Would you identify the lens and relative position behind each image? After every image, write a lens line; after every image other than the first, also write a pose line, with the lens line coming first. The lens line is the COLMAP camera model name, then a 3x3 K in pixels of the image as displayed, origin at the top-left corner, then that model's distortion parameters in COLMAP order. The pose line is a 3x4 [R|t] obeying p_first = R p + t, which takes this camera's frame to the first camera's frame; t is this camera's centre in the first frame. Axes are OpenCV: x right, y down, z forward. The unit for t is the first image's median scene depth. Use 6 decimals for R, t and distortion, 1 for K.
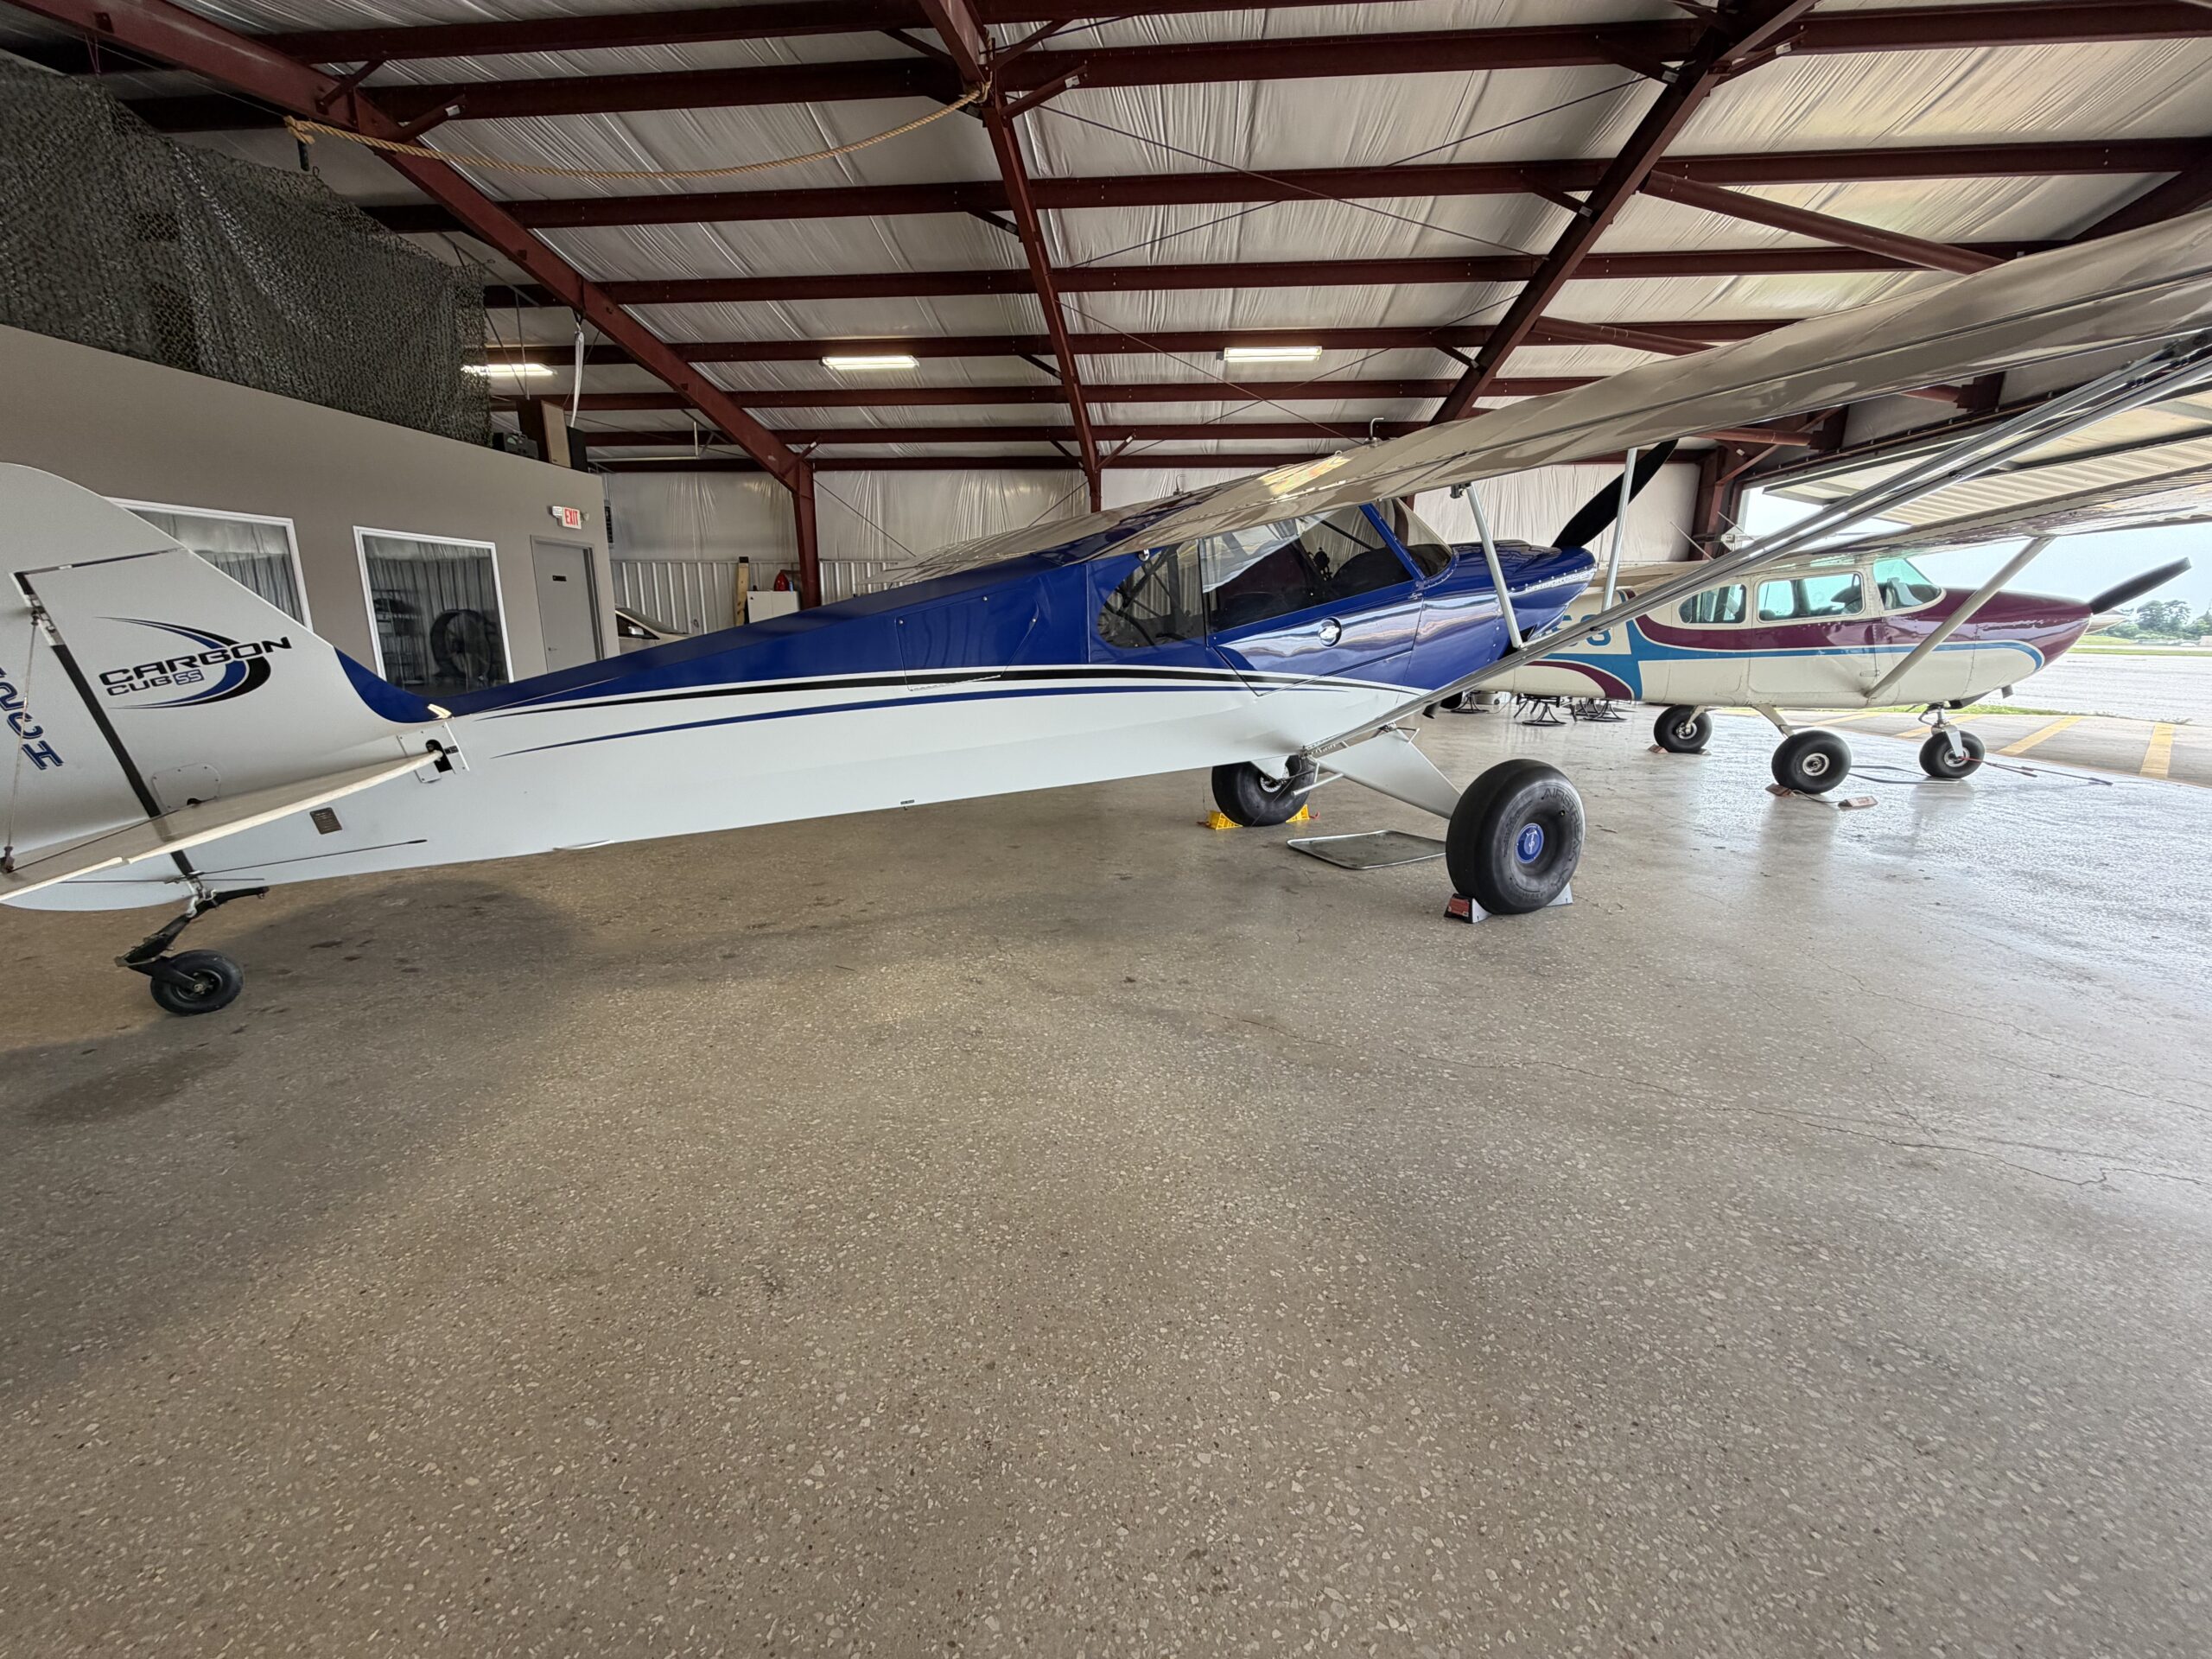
lens RADIAL K [[878.8, 0, 1099.4], [0, 878.8, 826.1], [0, 0, 1]] dist [-0.000928, 0.000206]
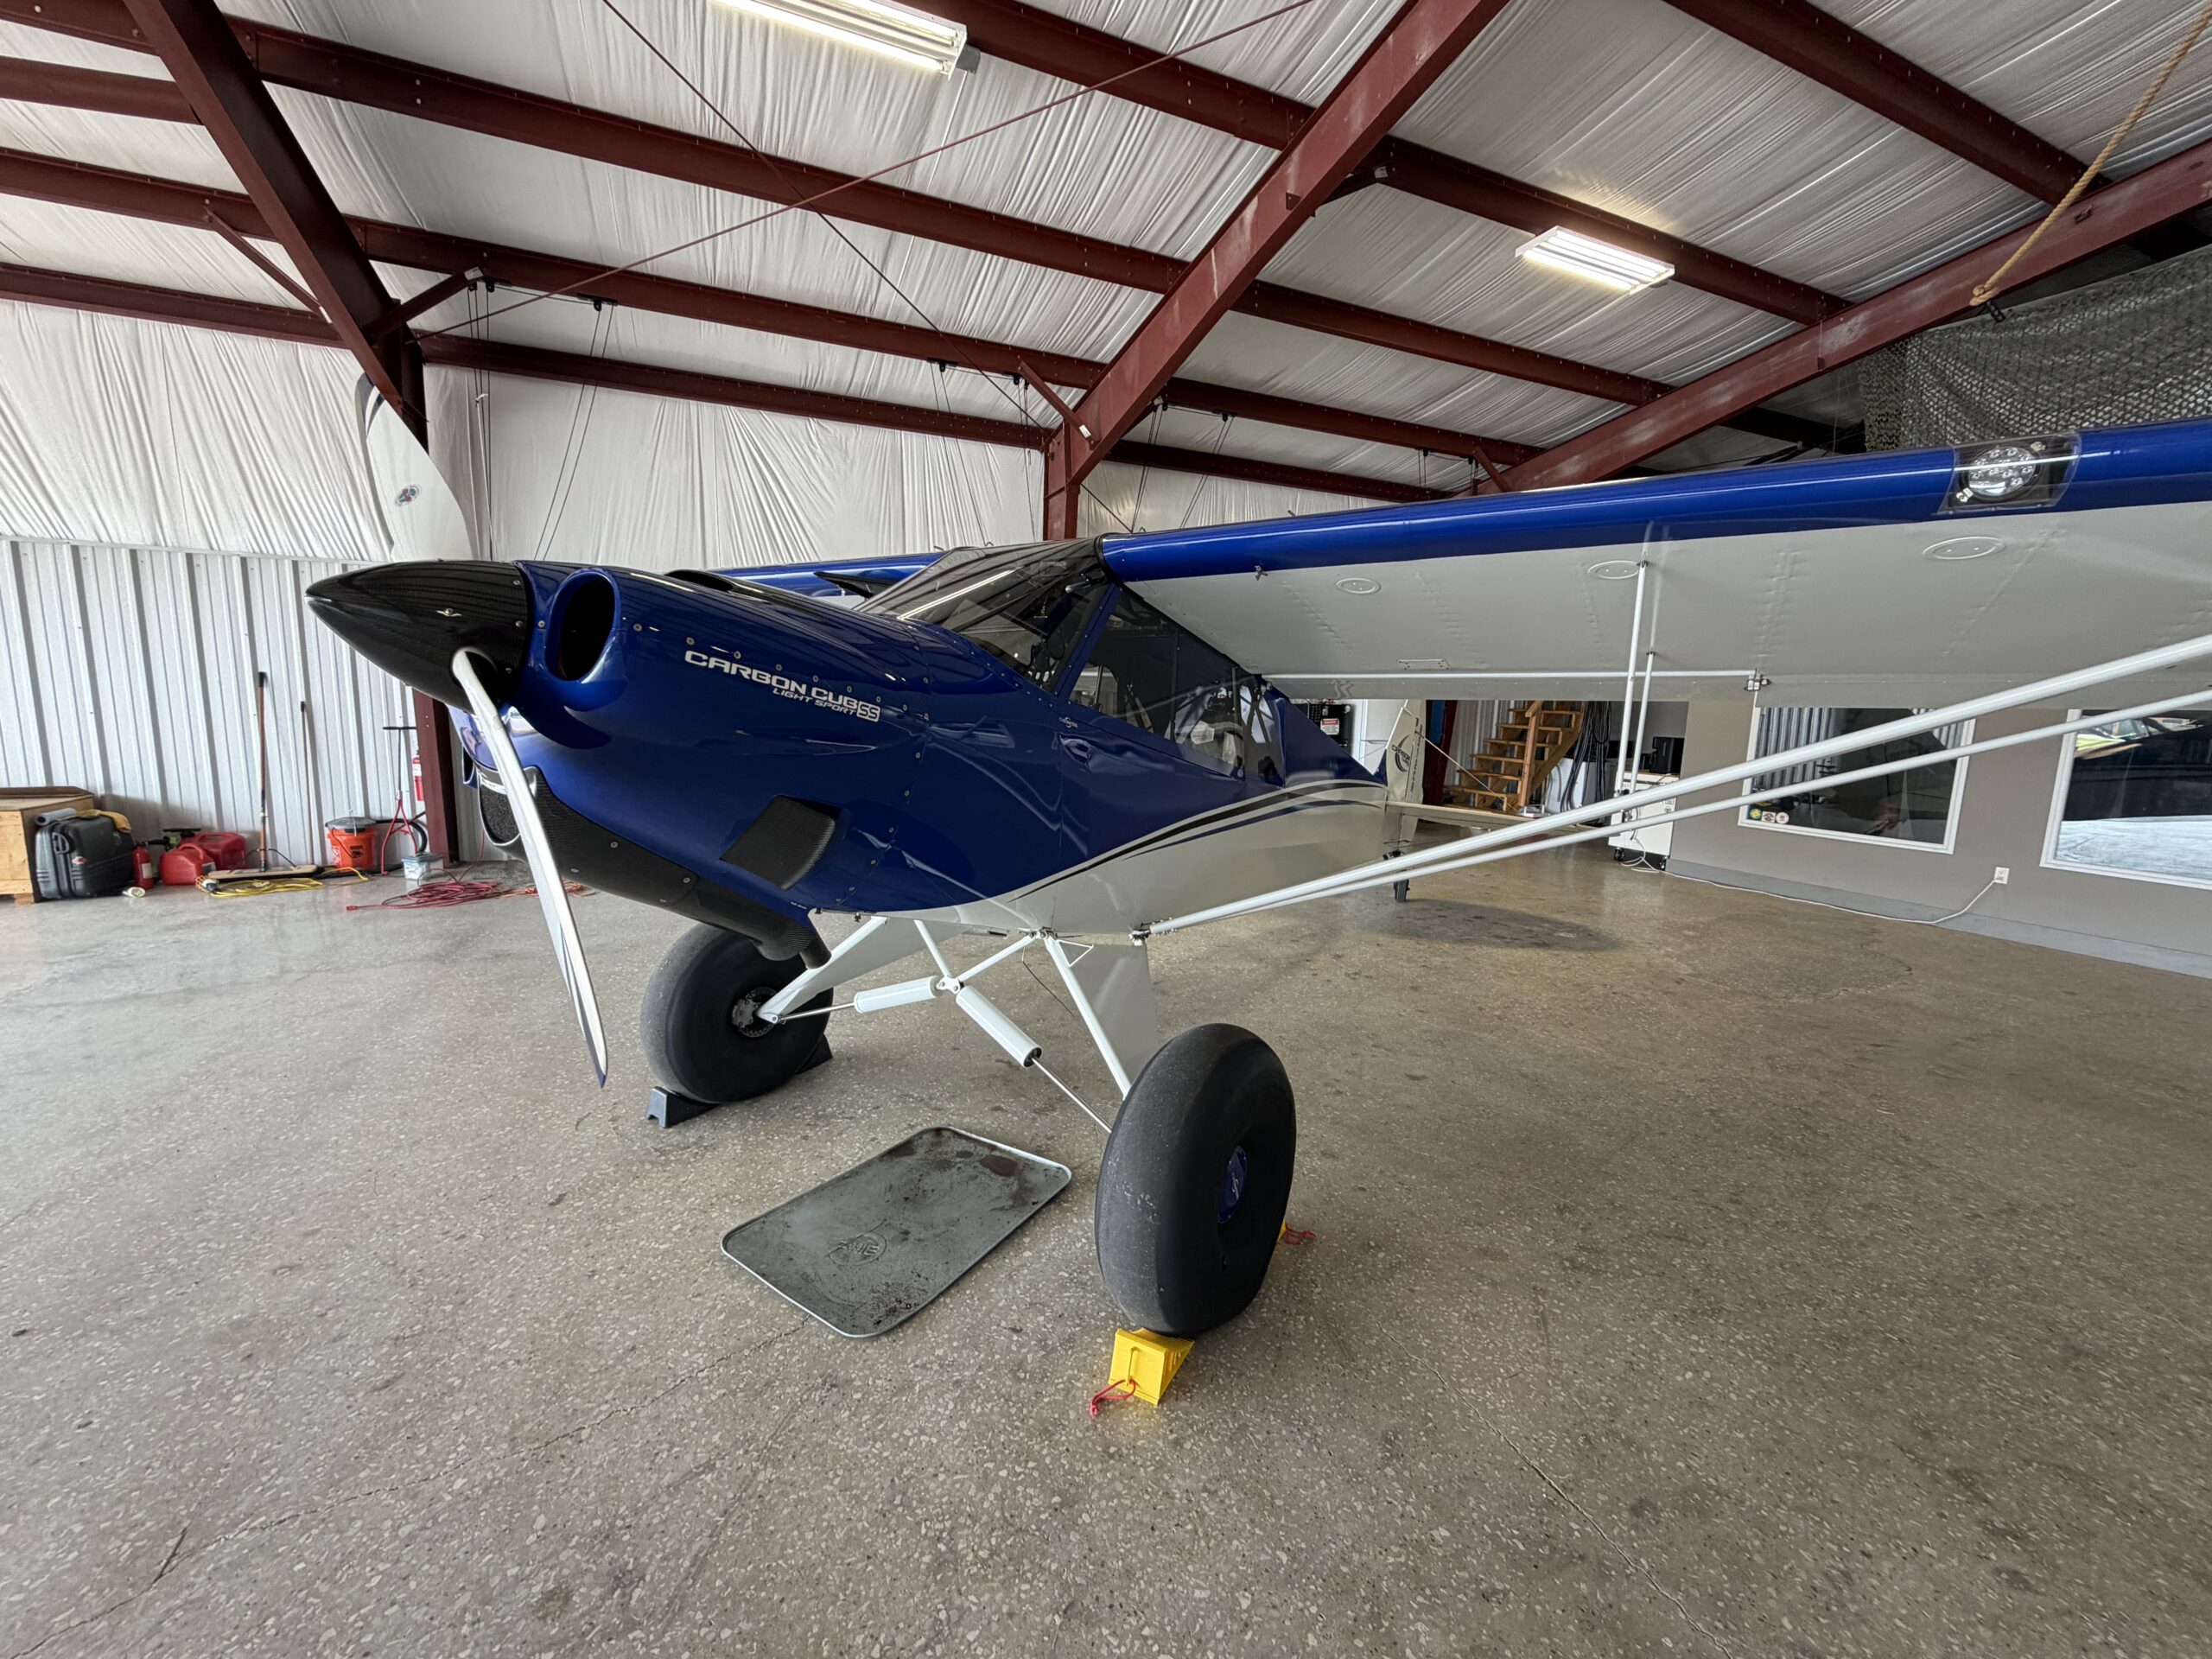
lens RADIAL K [[878.8, 0, 1099.0], [0, 878.8, 824.6], [0, 0, 1]] dist [-0.000928, 0.000206]
pose [[-0.869738, 0.042073, -0.491718, 0.544923], [-0.141817, 0.933028, 0.330675, -0.428603], [0.472699, 0.357335, -0.805523, 1.643779]]
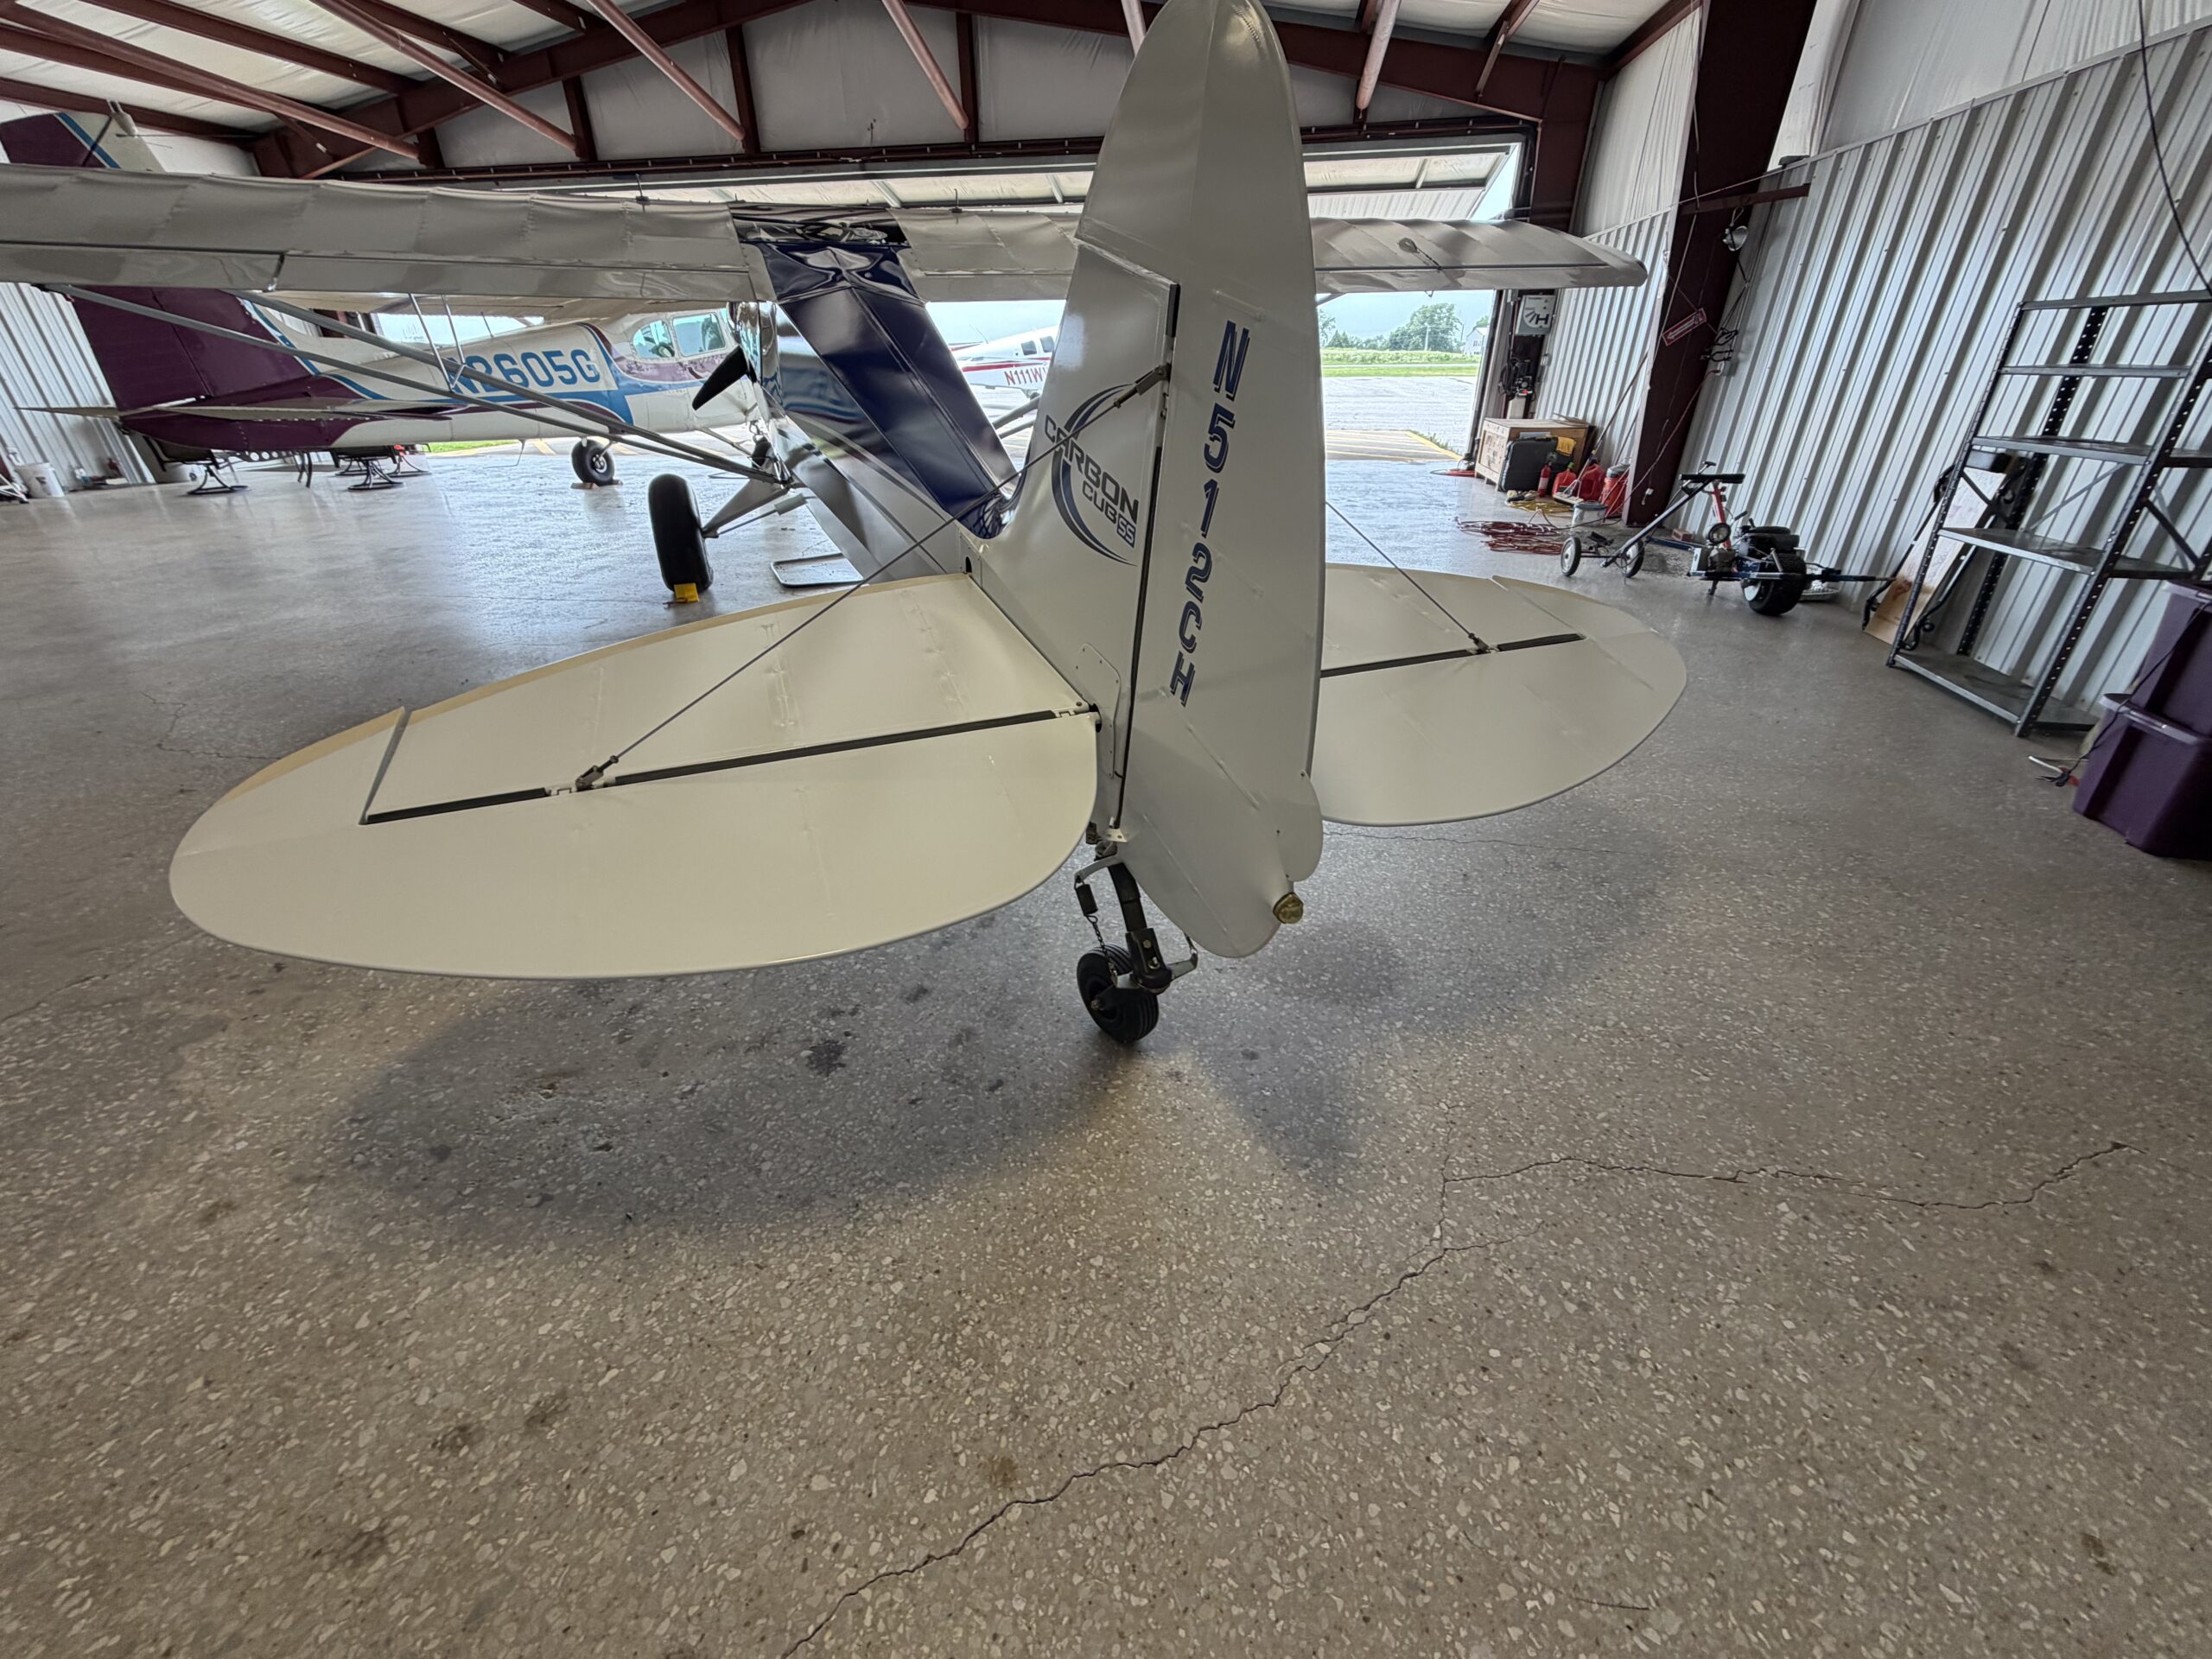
lens RADIAL K [[878.8, 0, 1102.4], [0, 878.8, 827.7], [0, 0, 1]] dist [-0.000928, 0.000206]
pose [[0.066212, -0.481047, 0.874191, -1.037903], [0.232958, 0.859354, 0.455238, -0.153698], [-0.970230, 0.173508, 0.168963, 0.592427]]
